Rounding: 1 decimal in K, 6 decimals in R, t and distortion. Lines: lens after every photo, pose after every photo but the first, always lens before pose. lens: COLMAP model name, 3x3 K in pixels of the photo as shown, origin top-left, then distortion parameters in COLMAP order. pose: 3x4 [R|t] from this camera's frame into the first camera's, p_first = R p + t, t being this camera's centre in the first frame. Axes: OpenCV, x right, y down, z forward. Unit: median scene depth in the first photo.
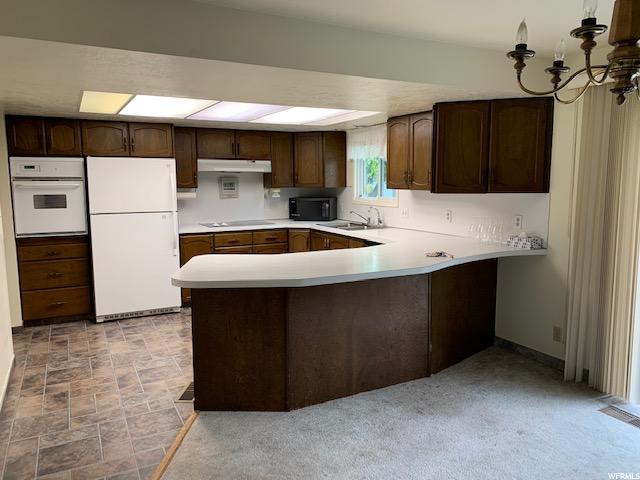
lens RADIAL K [[485.7, 0, 327.6], [0, 485.7, 237.8], [0, 0, 1]] dist [0.022191, -0.026596]
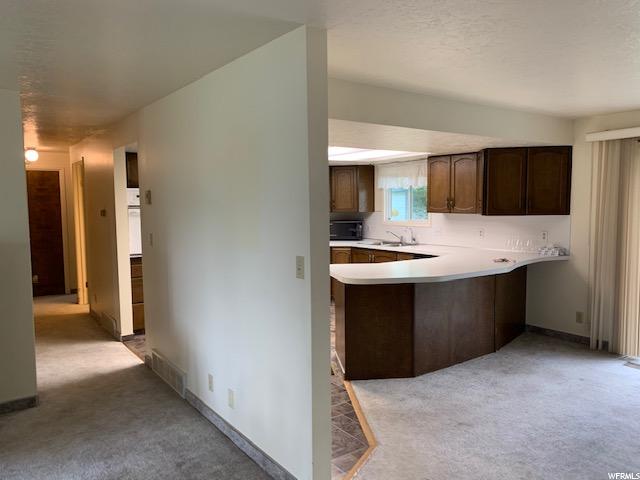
lens RADIAL K [[485.7, 0, 324.4], [0, 485.7, 240.8], [0, 0, 1]] dist [0.022191, -0.026596]
pose [[0.990429, -0.016666, 0.137015, -0.353090], [0.022499, 0.998900, -0.041130, 0.019083], [-0.136179, 0.043819, 0.989715, -0.222940]]
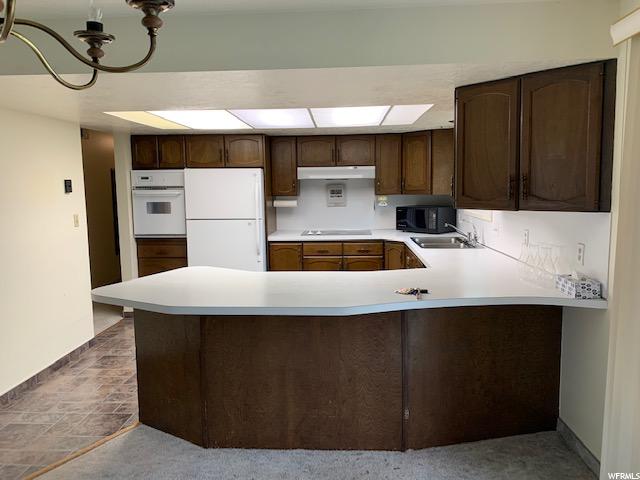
lens RADIAL K [[485.7, 0, 322.7], [0, 485.7, 232.3], [0, 0, 1]] dist [0.022191, -0.026596]
pose [[0.856493, 0.045082, -0.514186, 0.384145], [-0.052543, 0.998619, 0.000033, -0.038878], [0.513477, 0.026989, 0.857679, 0.224568]]
